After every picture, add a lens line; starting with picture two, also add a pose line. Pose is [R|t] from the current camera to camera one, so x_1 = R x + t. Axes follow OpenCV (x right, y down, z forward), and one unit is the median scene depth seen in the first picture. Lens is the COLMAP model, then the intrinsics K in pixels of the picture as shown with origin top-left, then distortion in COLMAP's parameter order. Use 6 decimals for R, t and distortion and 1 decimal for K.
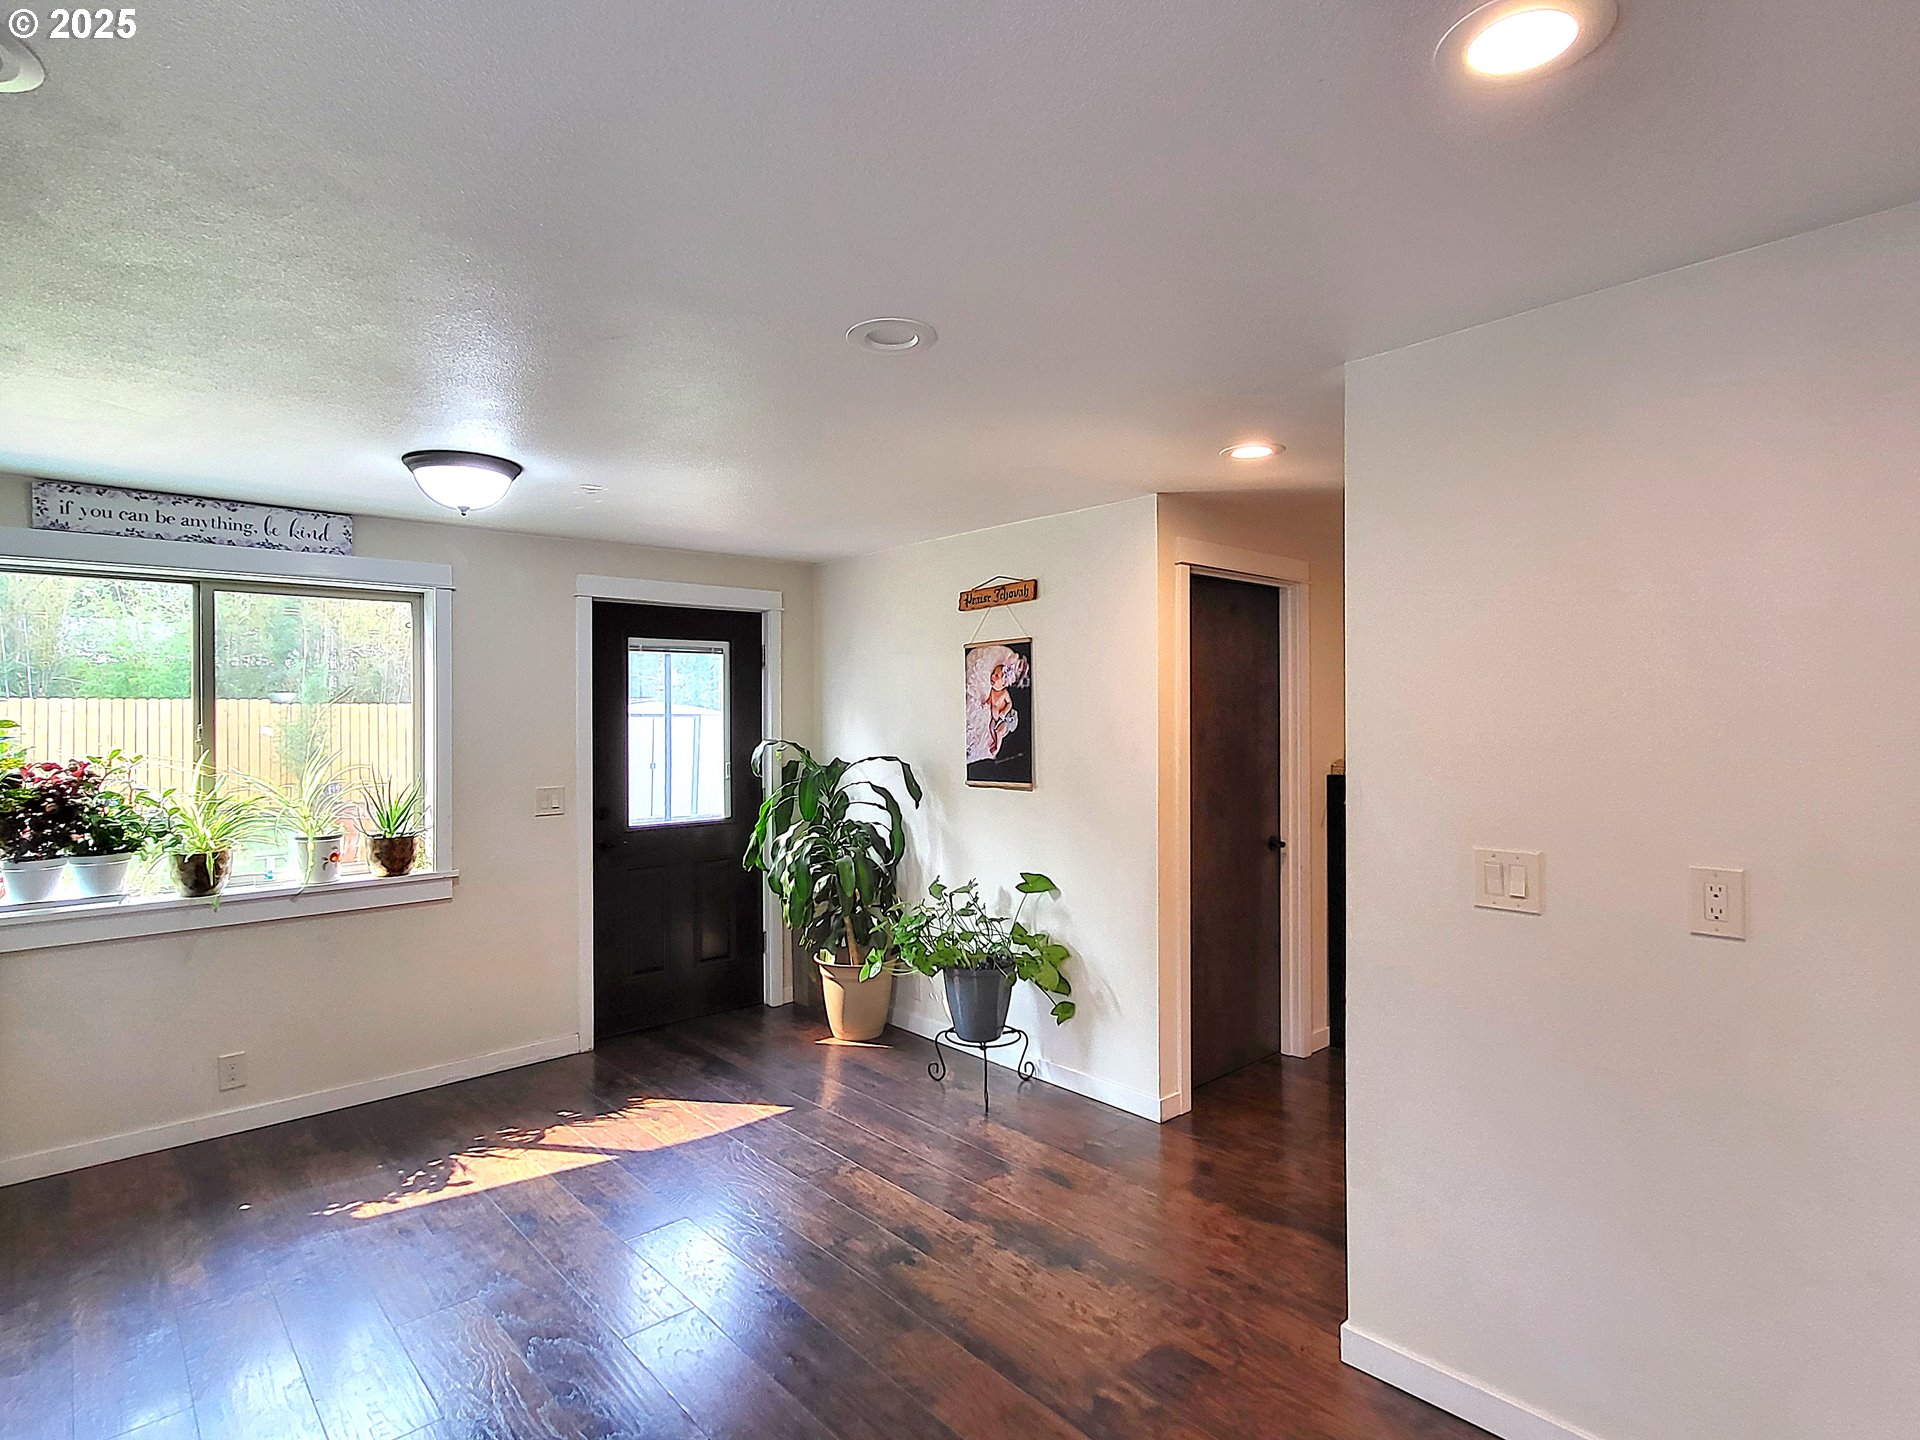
lens RADIAL K [[1001.2, 0, 942.1], [0, 1001.2, 713.5], [0, 0, 1]] dist [0.003321, 0.000376]
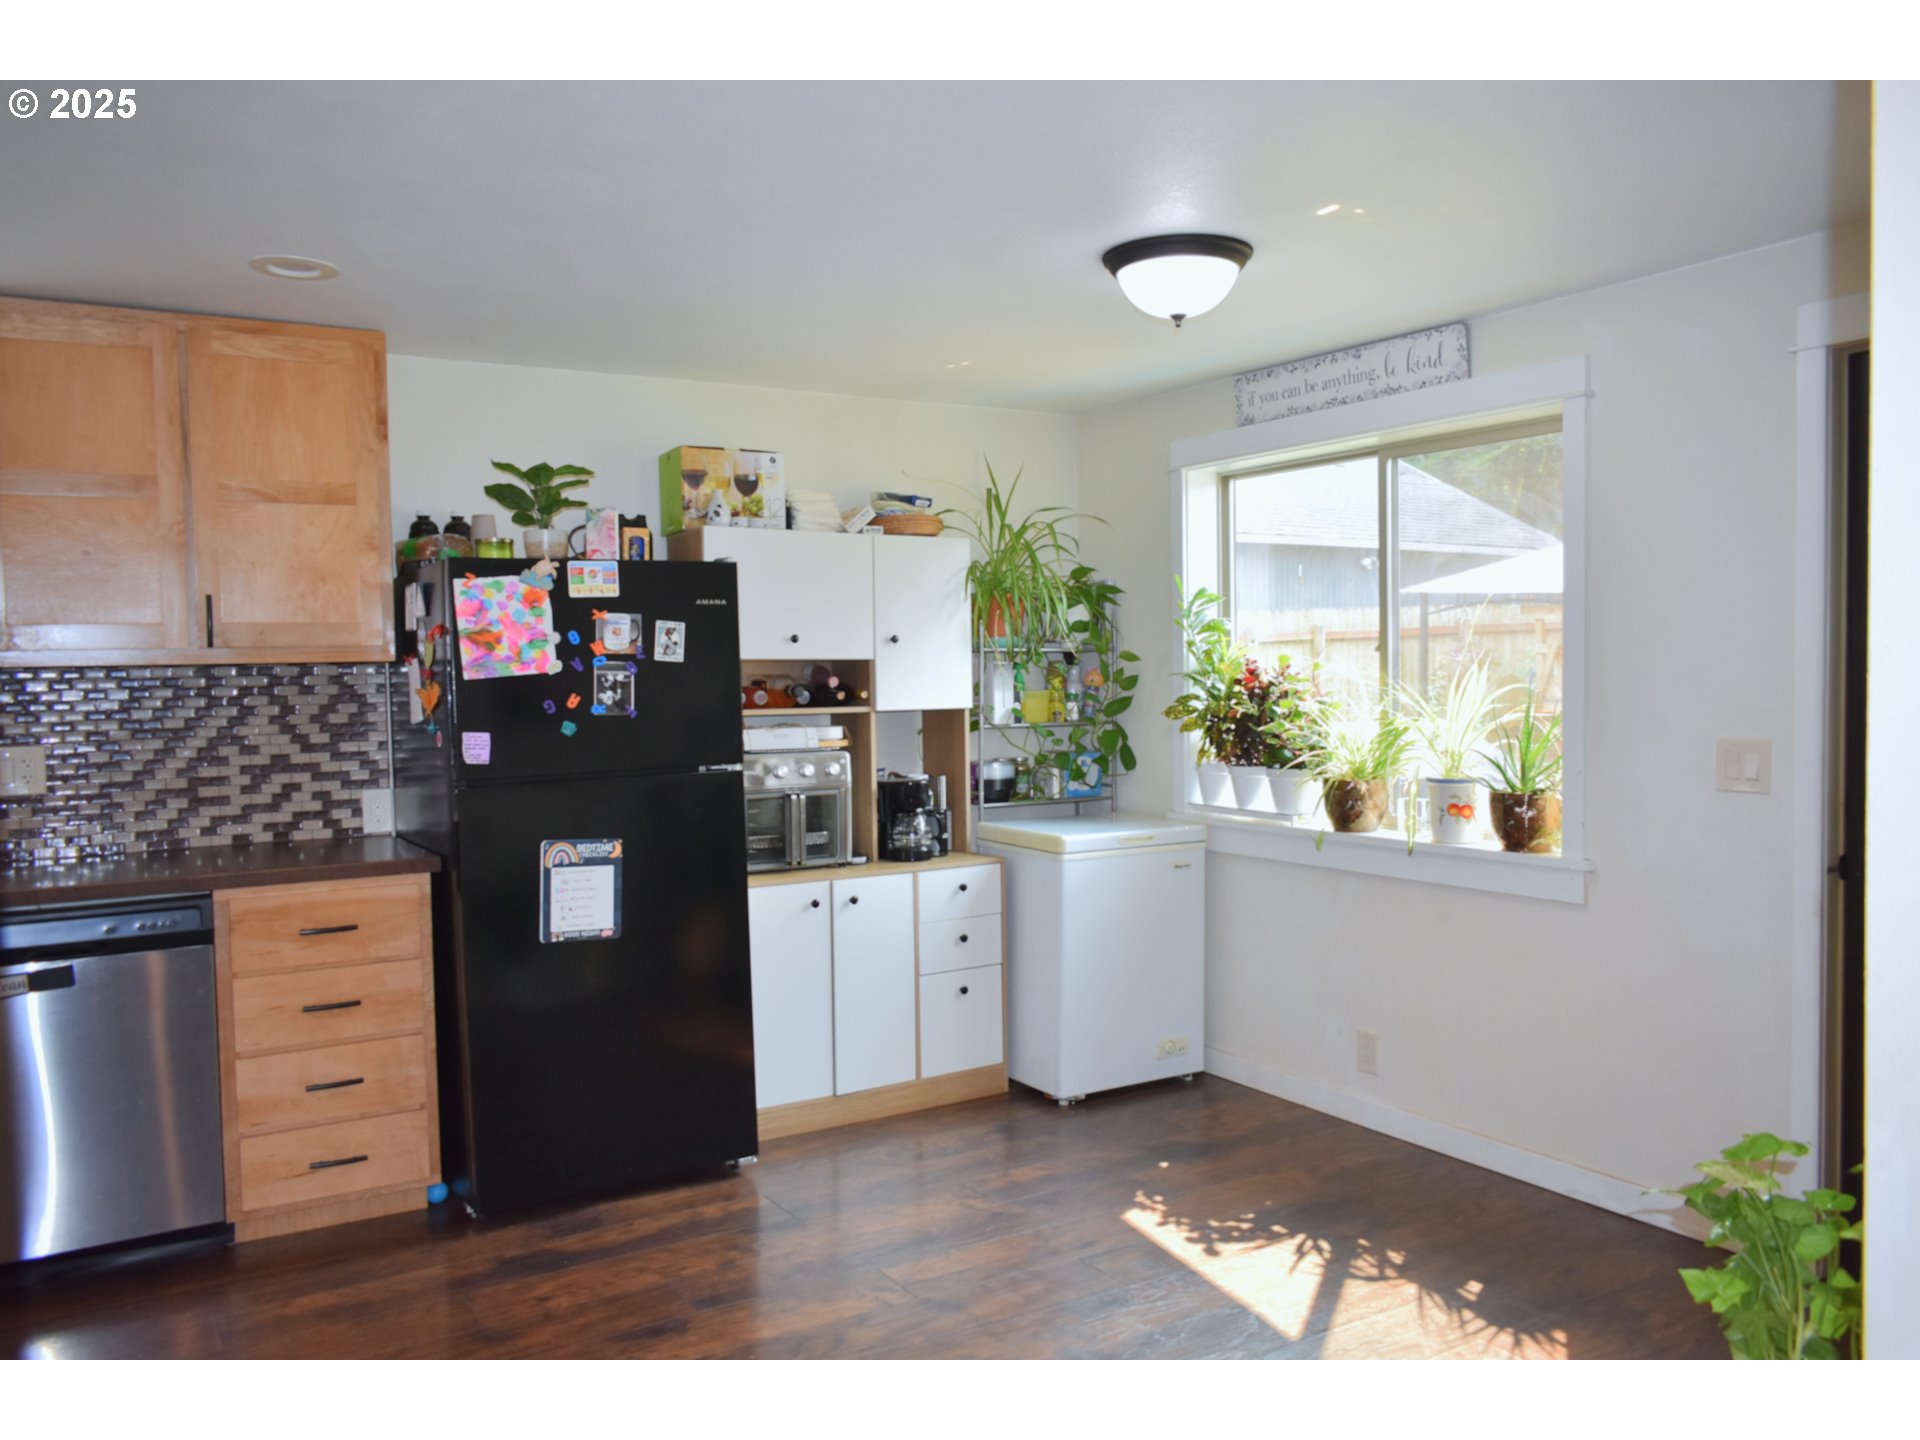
lens RADIAL K [[1472.8, 0, 942.0], [0, 1472.8, 716.8], [0, 0, 1]] dist [-0.019251, 0.010804]
pose [[-0.169090, 0.047807, -0.984441, 0.489313], [0.018051, 0.998806, 0.045404, 0.023296], [0.985435, -0.010093, -0.169751, 0.825682]]
